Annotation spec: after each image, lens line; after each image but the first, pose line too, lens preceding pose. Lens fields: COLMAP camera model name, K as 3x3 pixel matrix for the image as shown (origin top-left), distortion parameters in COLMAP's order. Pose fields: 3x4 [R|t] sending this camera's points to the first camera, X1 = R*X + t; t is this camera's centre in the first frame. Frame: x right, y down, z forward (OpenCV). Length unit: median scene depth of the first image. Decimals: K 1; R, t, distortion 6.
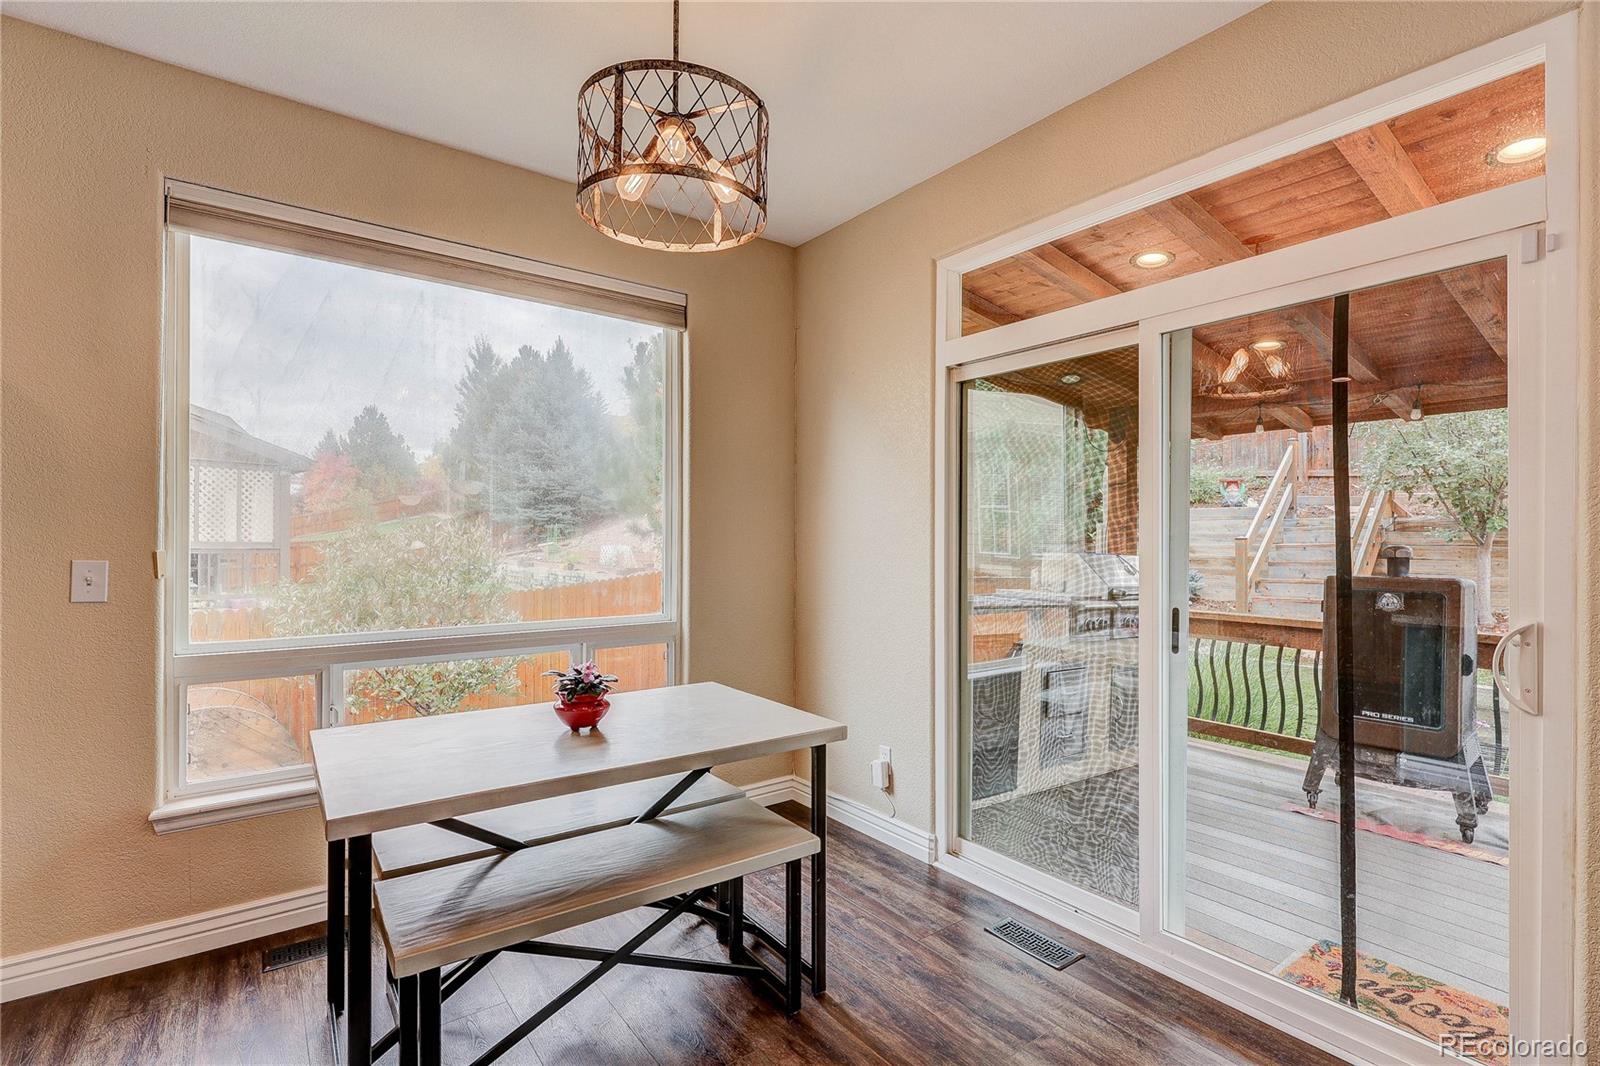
lens RADIAL K [[750.4, 0, 775.1], [0, 750.4, 534.2], [0, 0, 1]] dist [-0.000107, 0.001028]
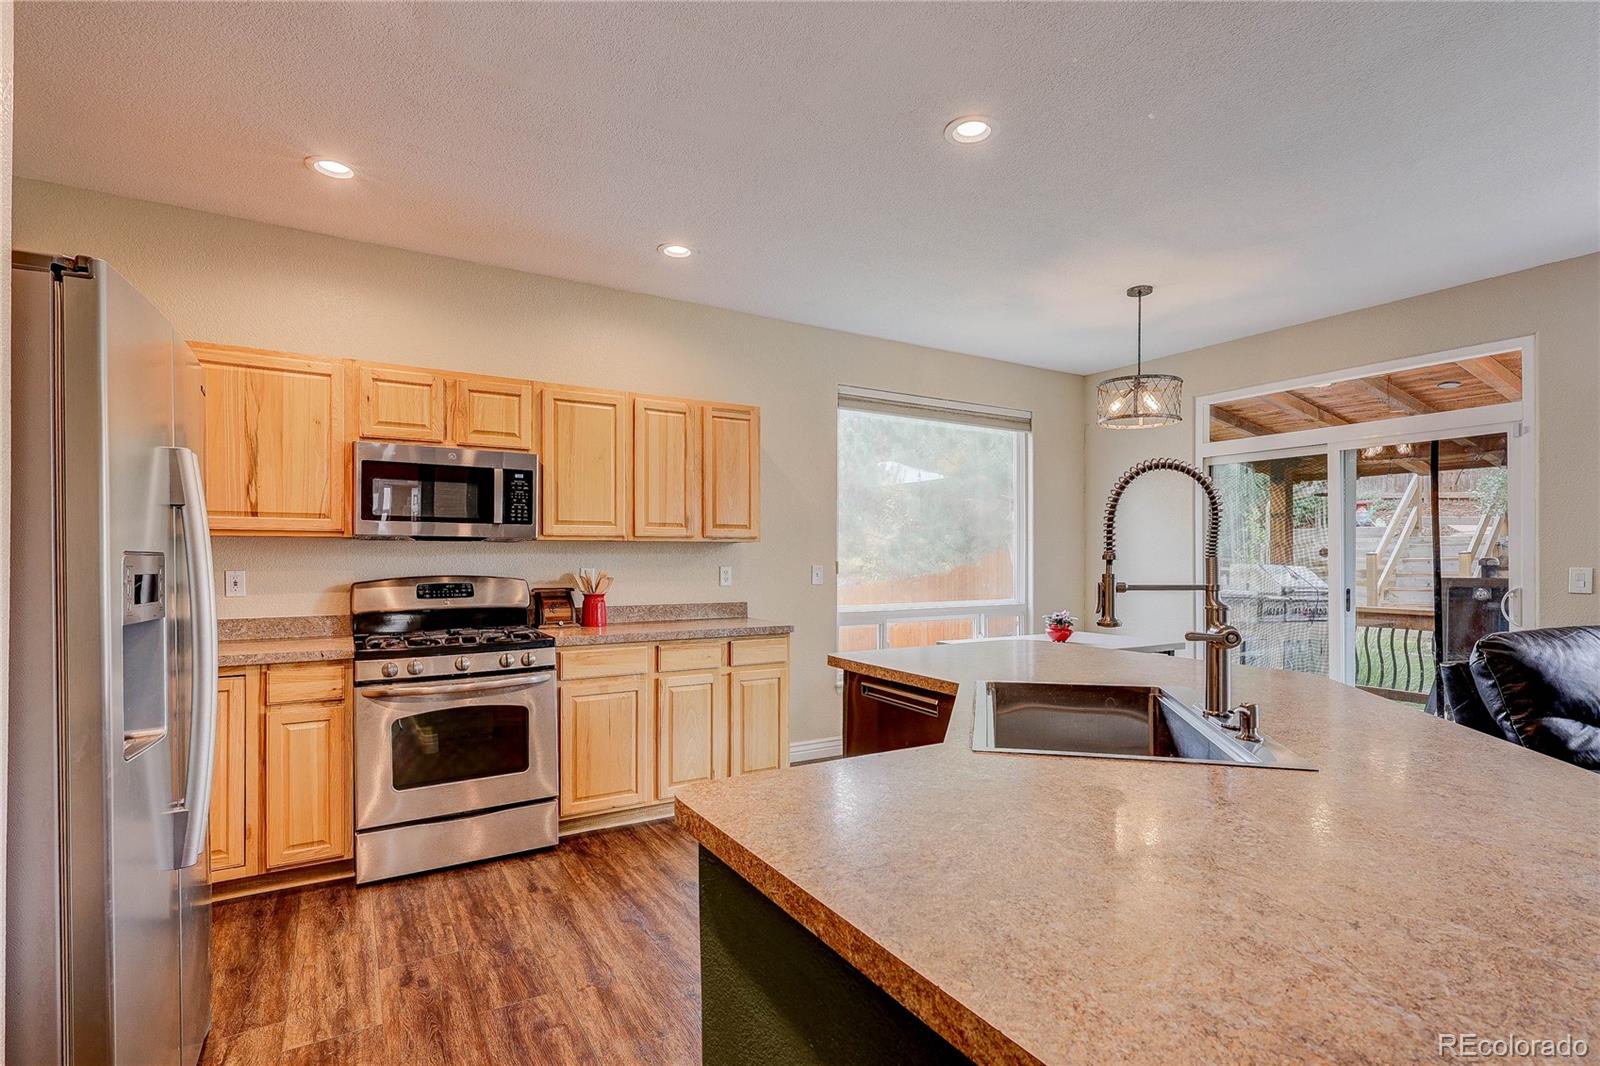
lens RADIAL K [[750.4, 0, 786.2], [0, 750.4, 548.7], [0, 0, 1]] dist [-0.000107, 0.001028]
pose [[0.995090, -0.004467, -0.098874, -0.361947], [0.004082, 0.999983, -0.004097, -0.002014], [0.098890, 0.003673, 0.995092, -0.542325]]
